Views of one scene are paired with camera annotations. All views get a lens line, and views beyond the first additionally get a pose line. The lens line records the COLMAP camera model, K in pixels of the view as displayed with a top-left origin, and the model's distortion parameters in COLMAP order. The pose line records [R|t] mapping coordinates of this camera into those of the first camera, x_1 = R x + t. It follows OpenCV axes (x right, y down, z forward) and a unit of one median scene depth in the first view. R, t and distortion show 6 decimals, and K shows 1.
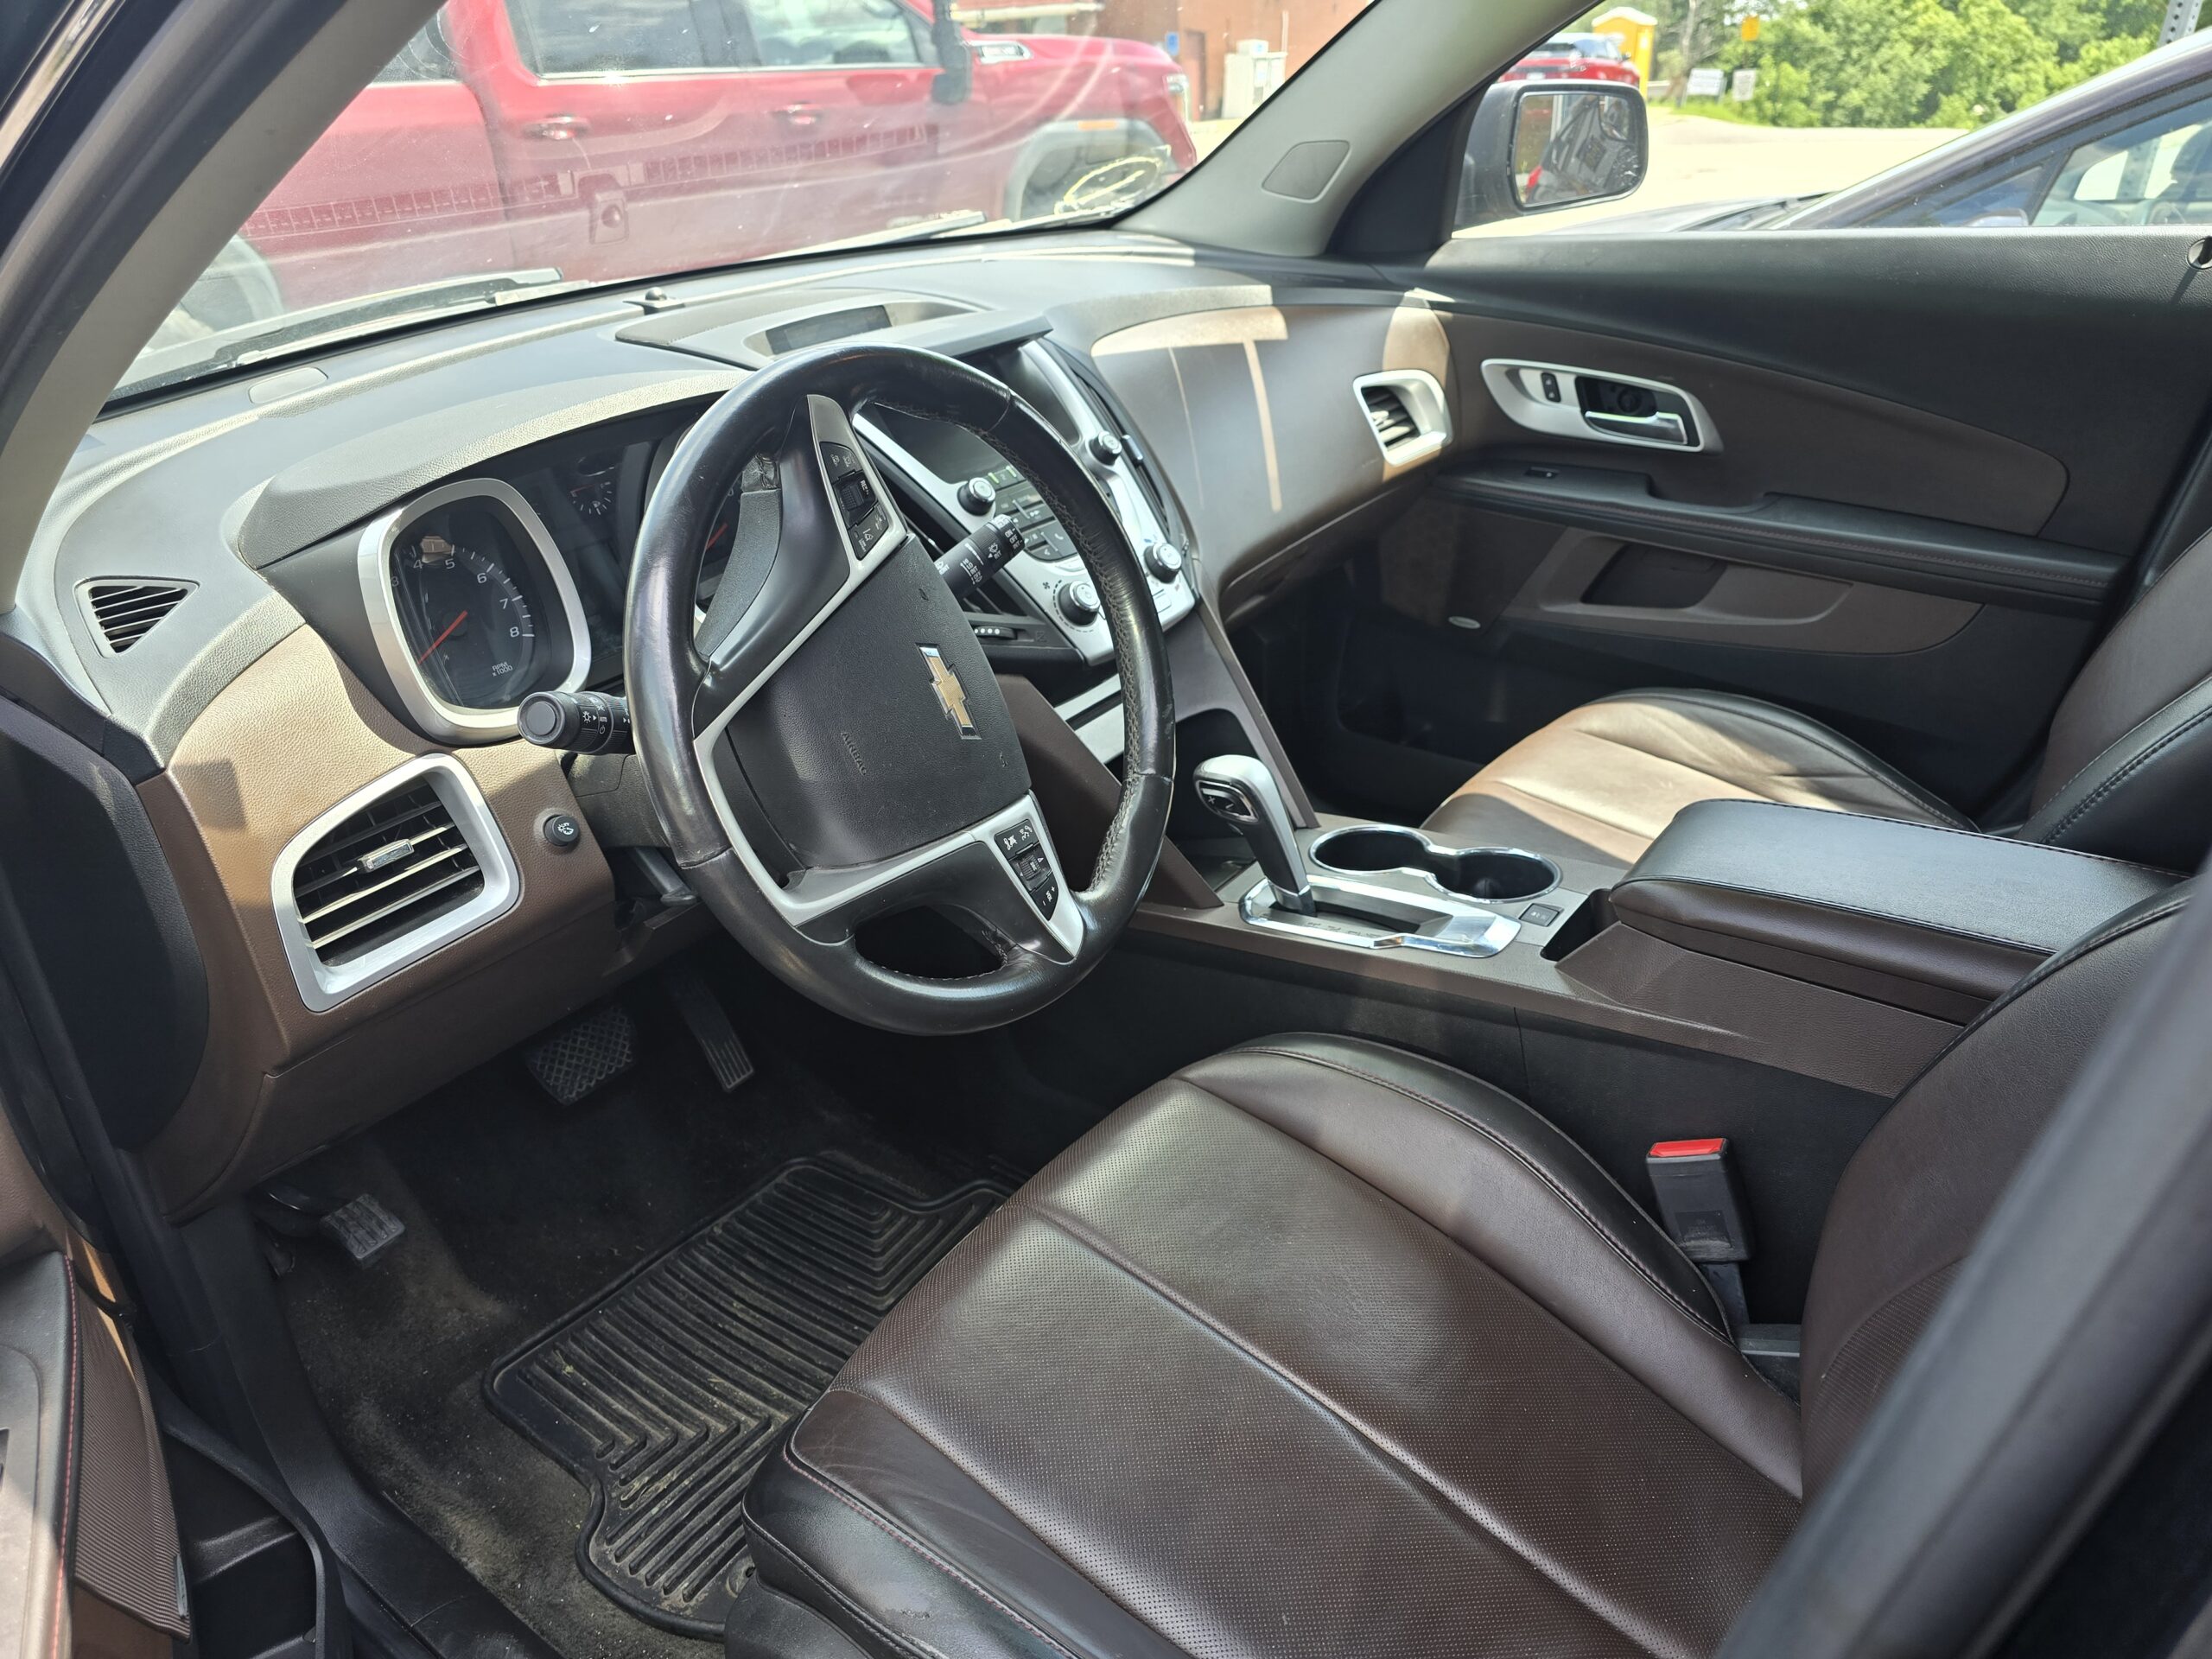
lens RADIAL K [[1512.5, 0, 1106.0], [0, 1512.5, 829.5], [0, 0, 1]] dist [0.082650, -0.053931]
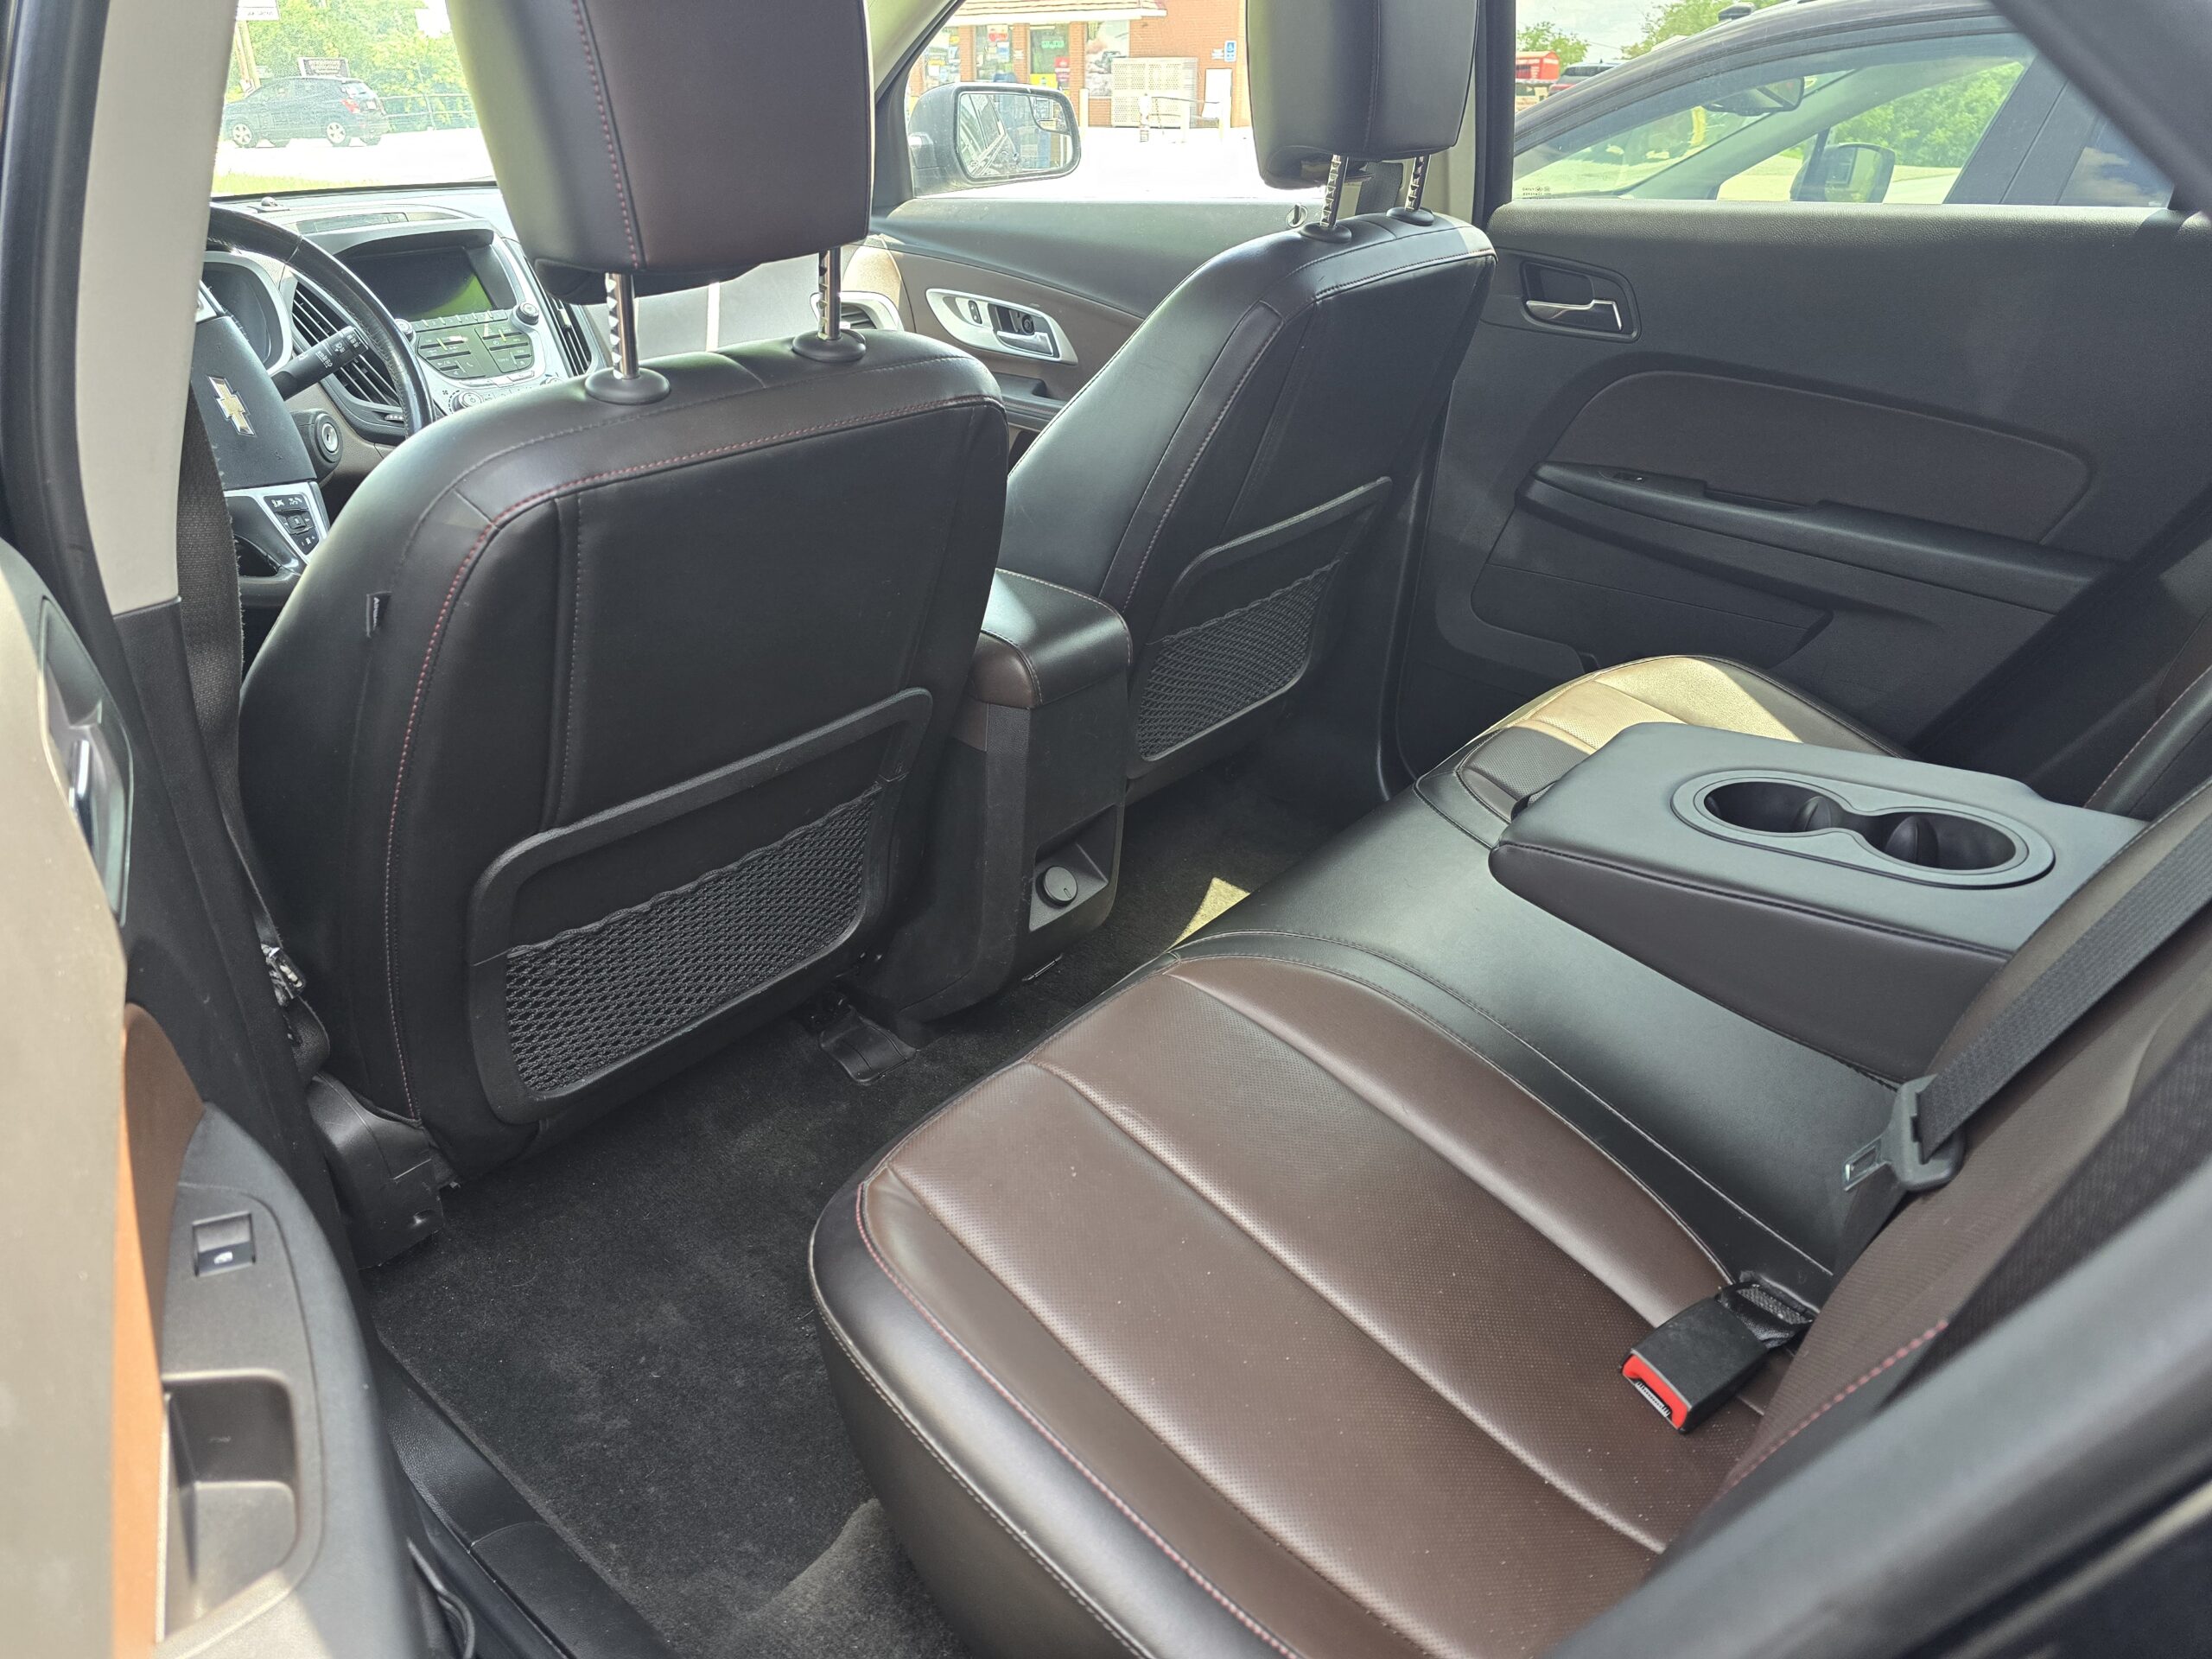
lens RADIAL K [[1528.2, 0, 1106.0], [0, 1528.2, 829.5], [0, 0, 1]] dist [0.068134, -0.067203]
pose [[0.998340, 0.051491, -0.025818, 0.467034], [-0.051605, 0.998660, -0.003785, 0.167589], [0.025588, 0.005111, 0.999660, -0.354536]]
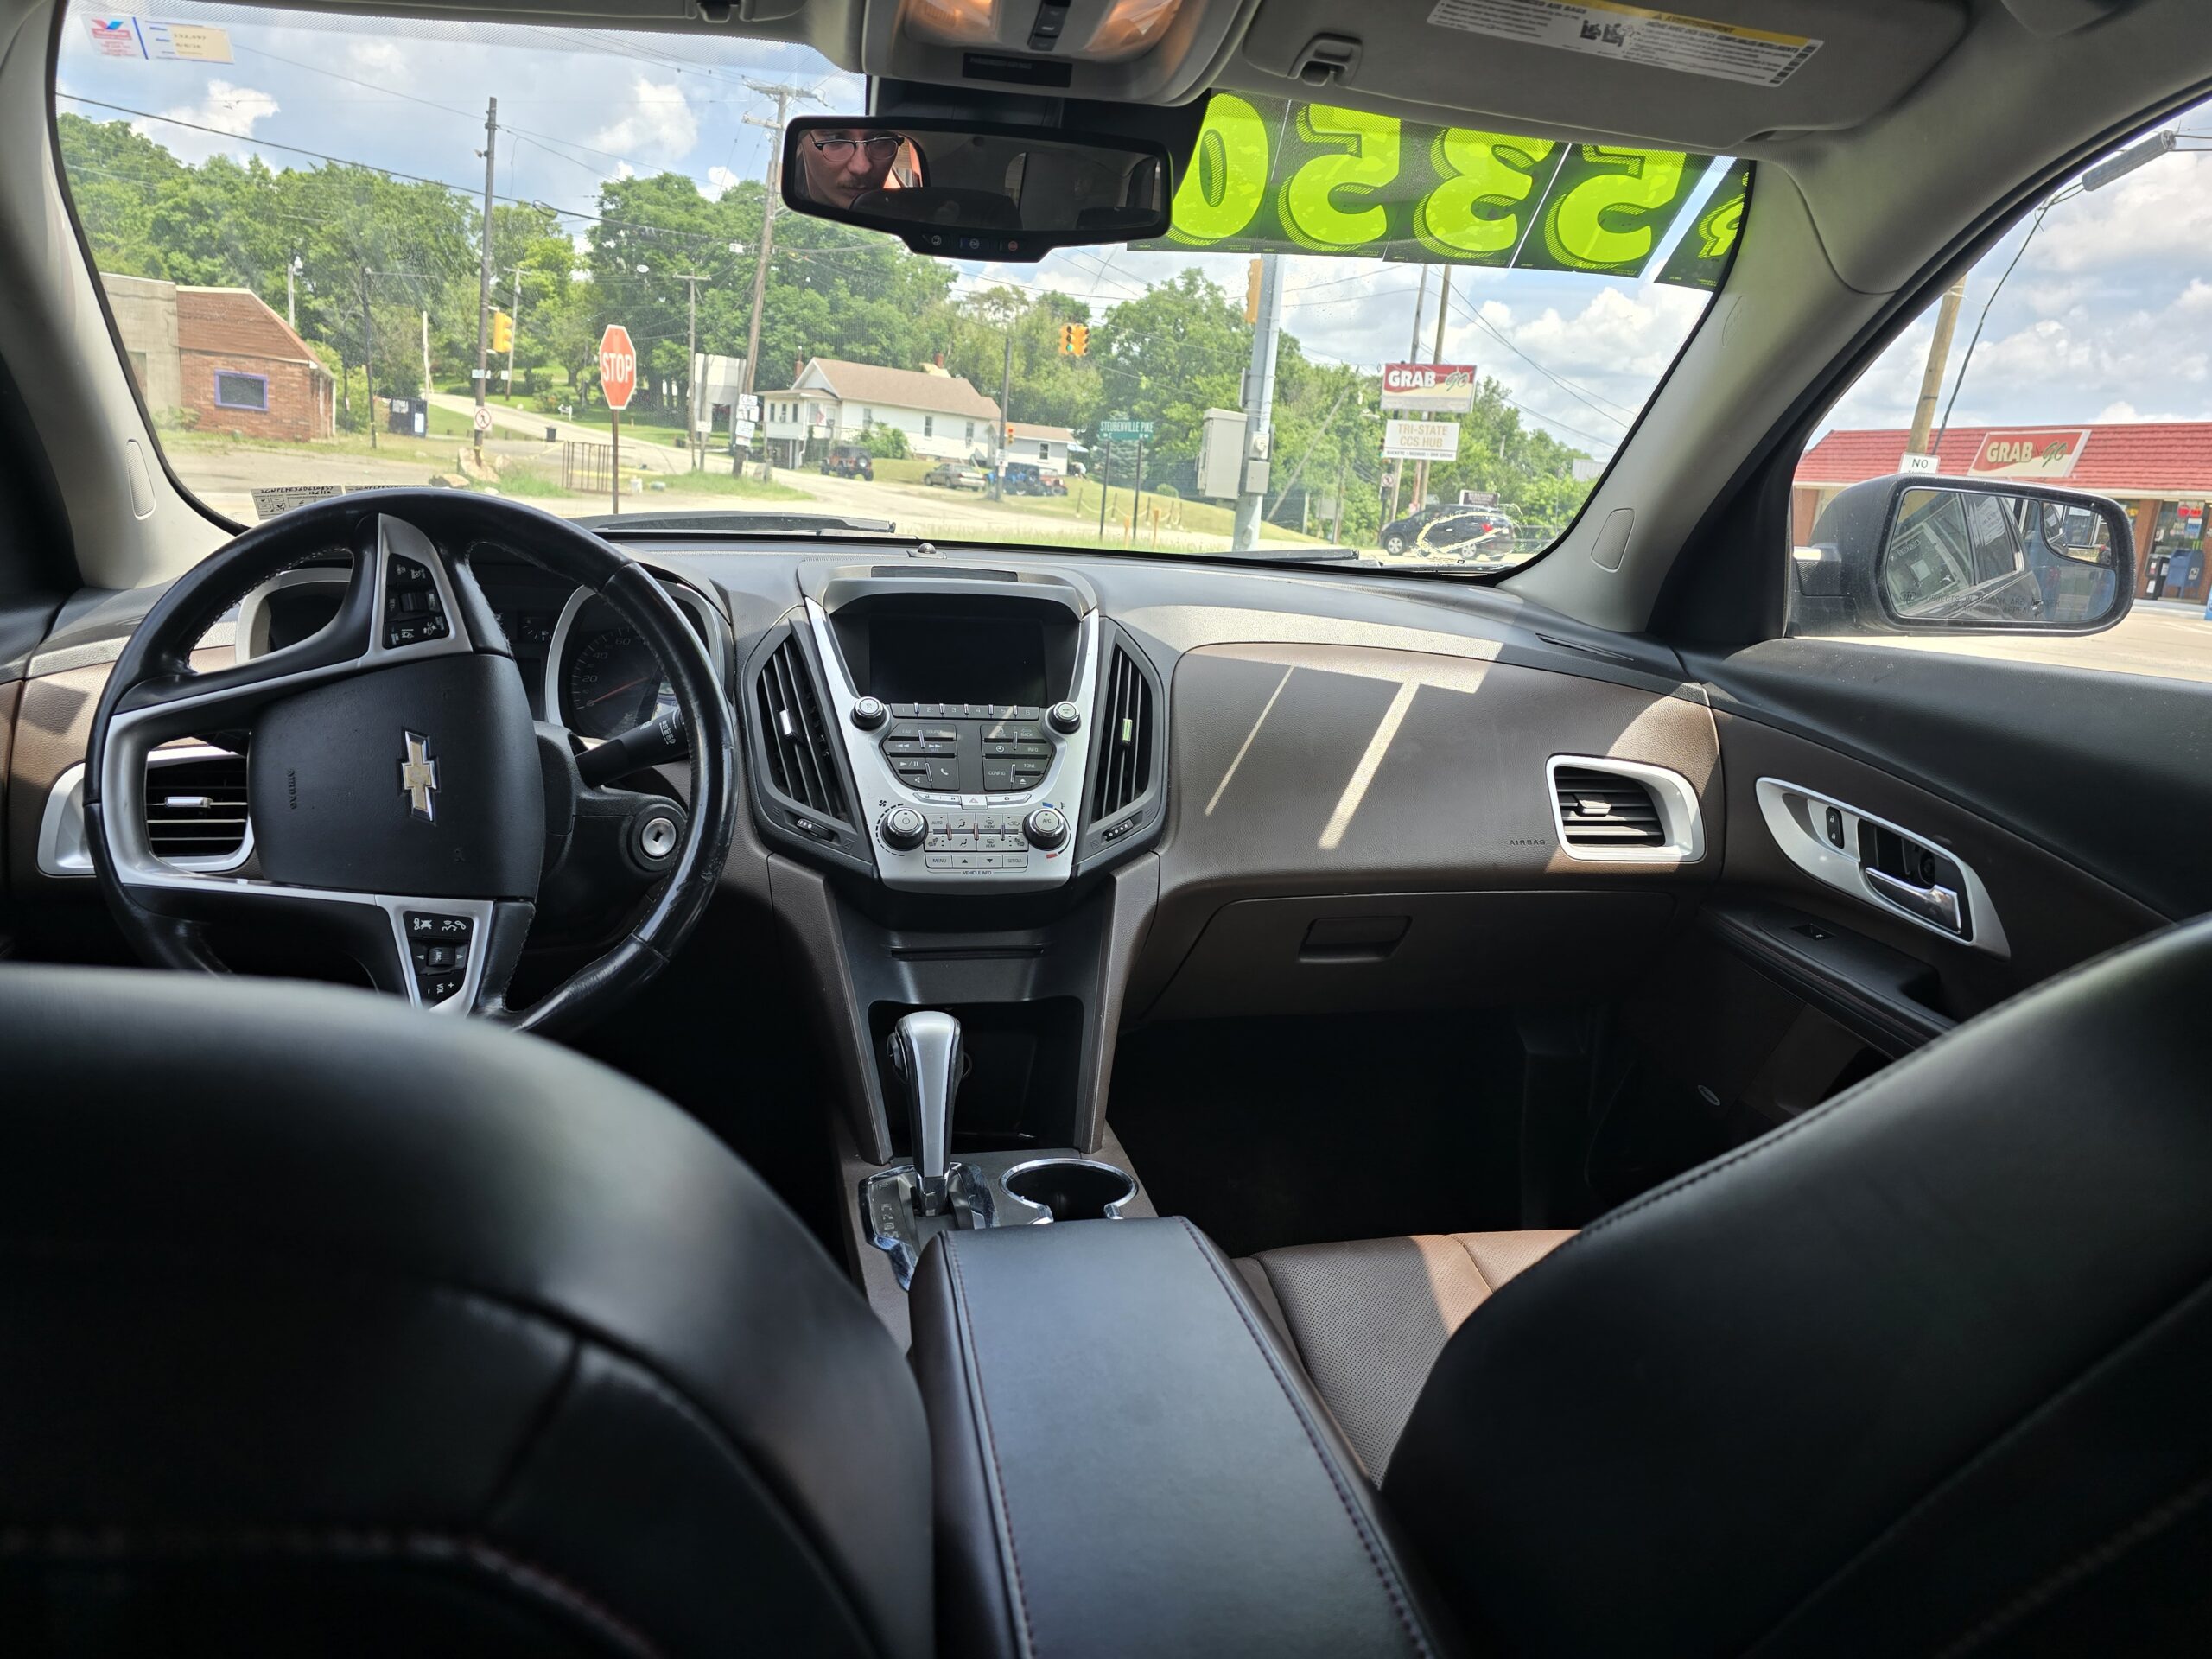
lens RADIAL K [[1528.2, 0, 1106.0], [0, 1528.2, 829.5], [0, 0, 1]] dist [0.068134, -0.067203]
pose [[0.750864, 0.235554, -0.617023, 0.499496], [-0.380262, 0.918039, -0.112277, -0.059603], [0.540004, 0.318935, 0.778894, 0.190989]]
